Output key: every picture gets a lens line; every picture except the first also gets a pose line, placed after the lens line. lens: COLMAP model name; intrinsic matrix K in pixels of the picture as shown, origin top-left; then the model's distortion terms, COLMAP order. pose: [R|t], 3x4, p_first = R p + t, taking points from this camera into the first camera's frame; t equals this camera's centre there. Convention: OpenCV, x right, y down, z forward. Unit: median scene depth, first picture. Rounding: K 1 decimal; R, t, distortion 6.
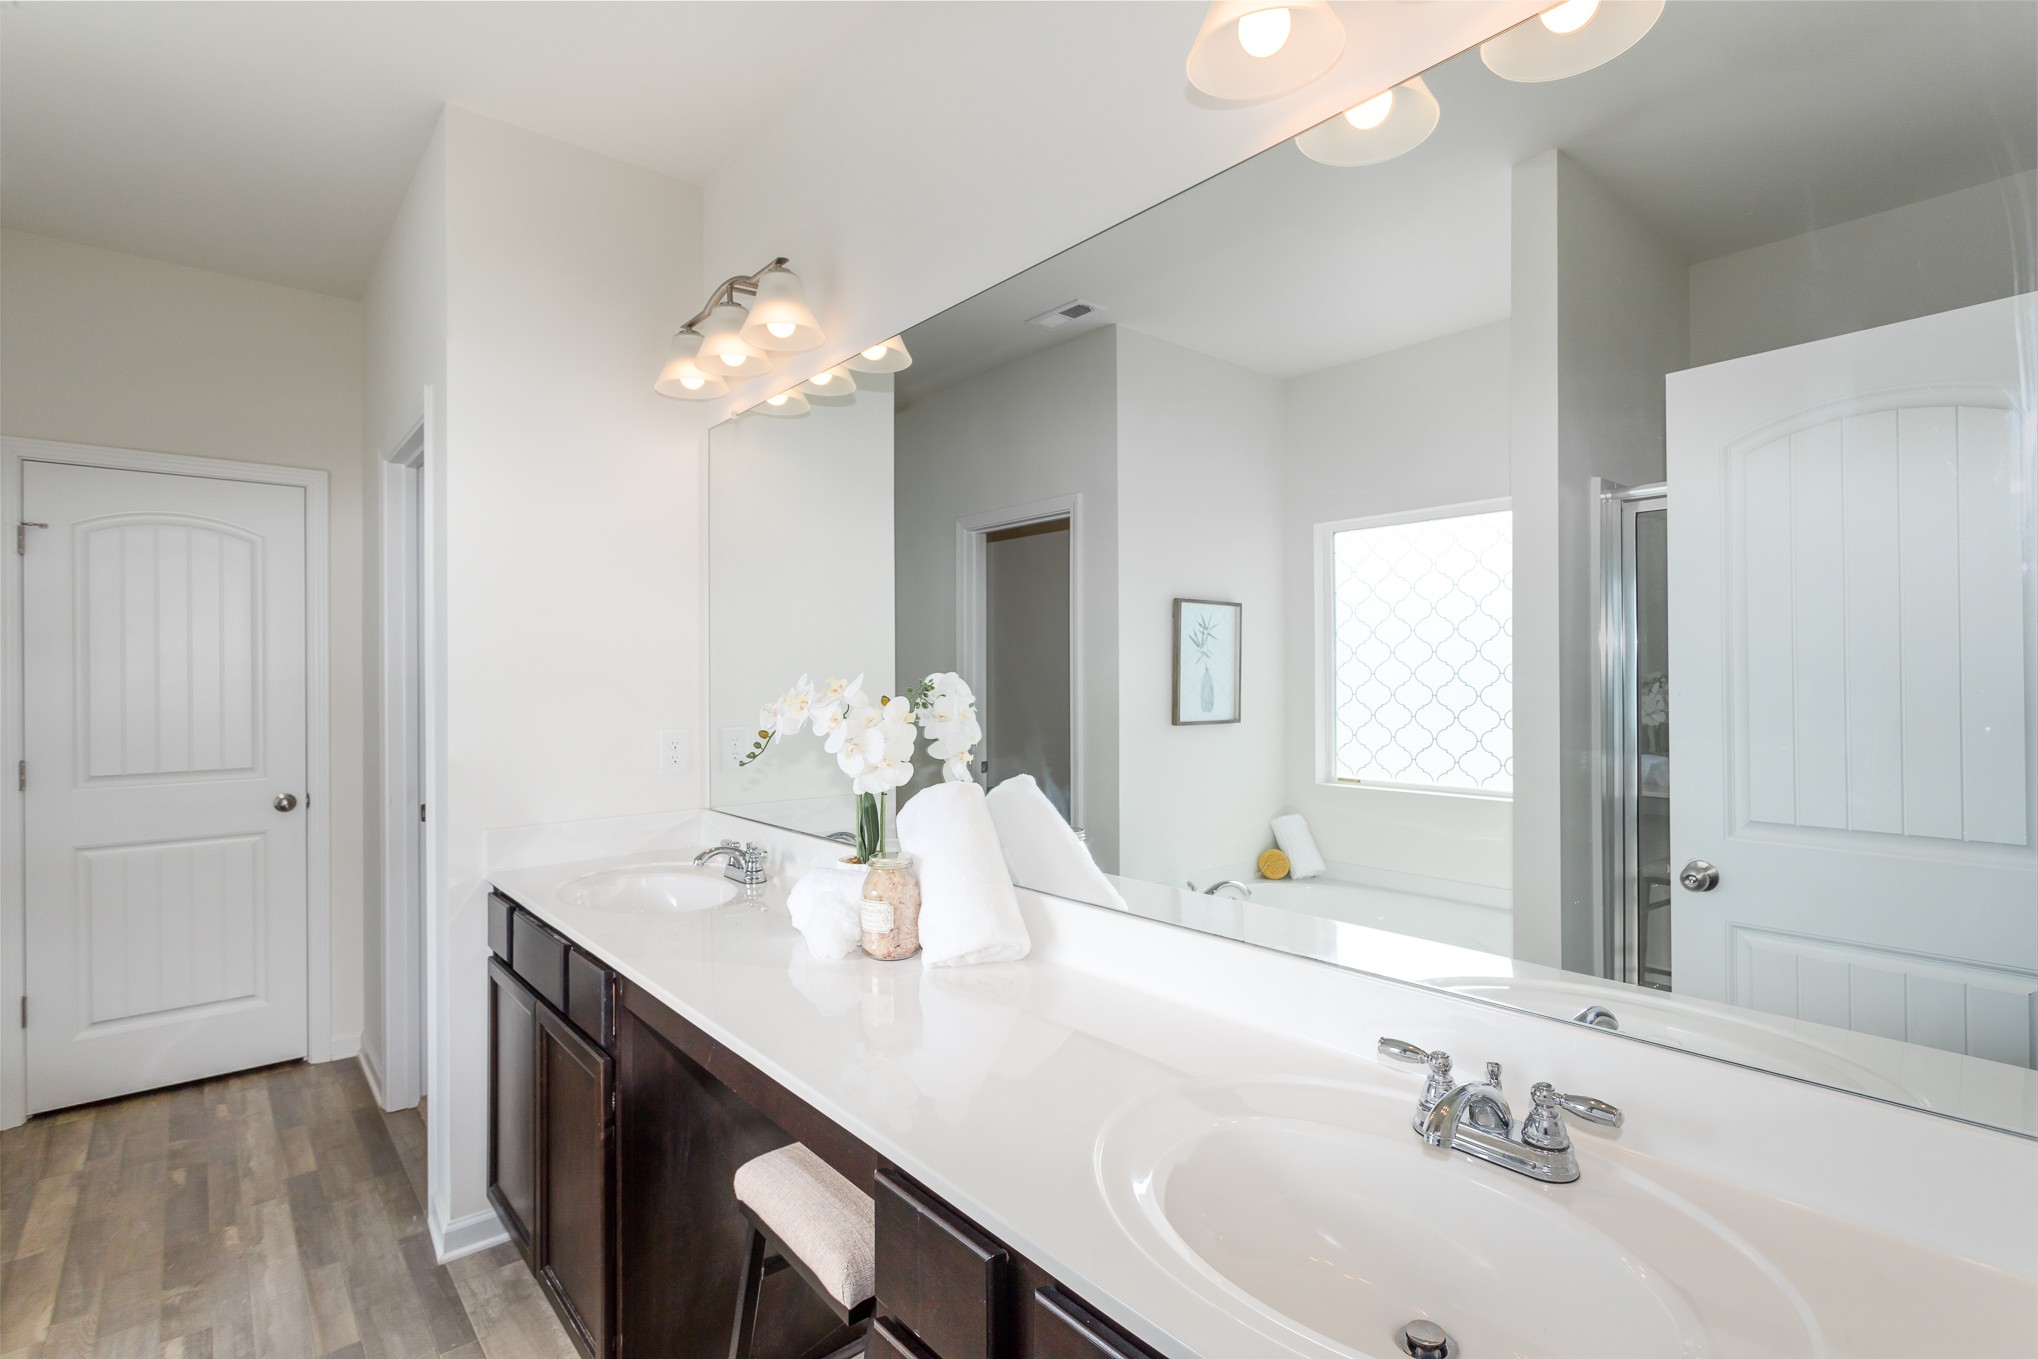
lens RADIAL K [[952.9, 0, 1016.2], [0, 952.9, 671.8], [0, 0, 1]] dist [-0.000627, 0.000795]
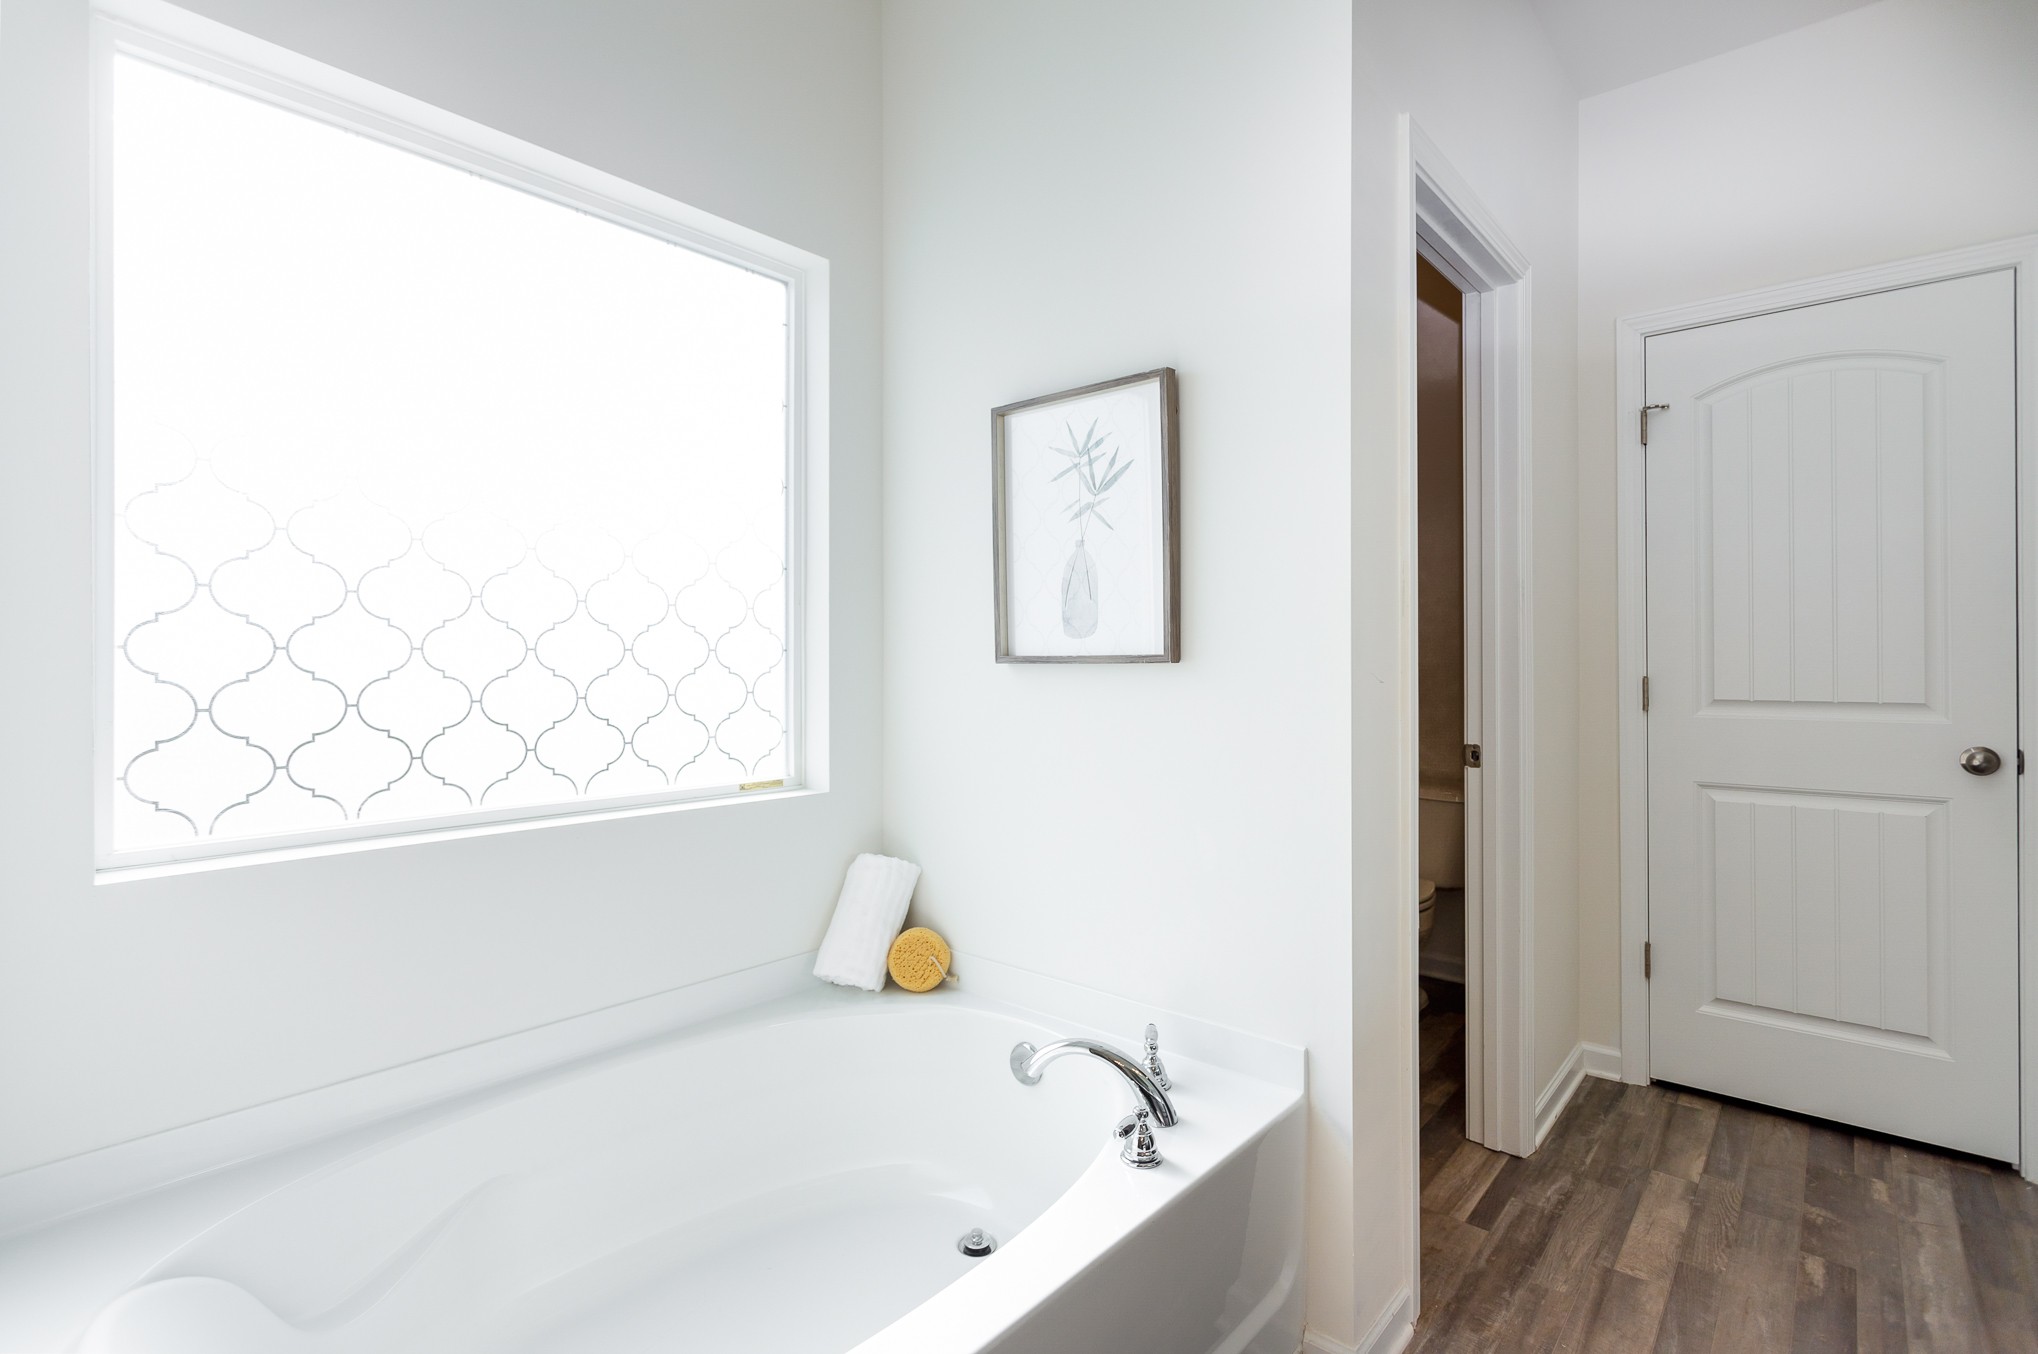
lens RADIAL K [[952.9, 0, 1016.2], [0, 952.9, 660.2], [0, 0, 1]] dist [-0.000627, 0.000795]
pose [[0.137418, 0.004933, -0.990501, -0.248138], [0.006528, 0.999961, 0.005886, 0.070291], [0.990492, -0.007275, 0.137380, 0.301512]]
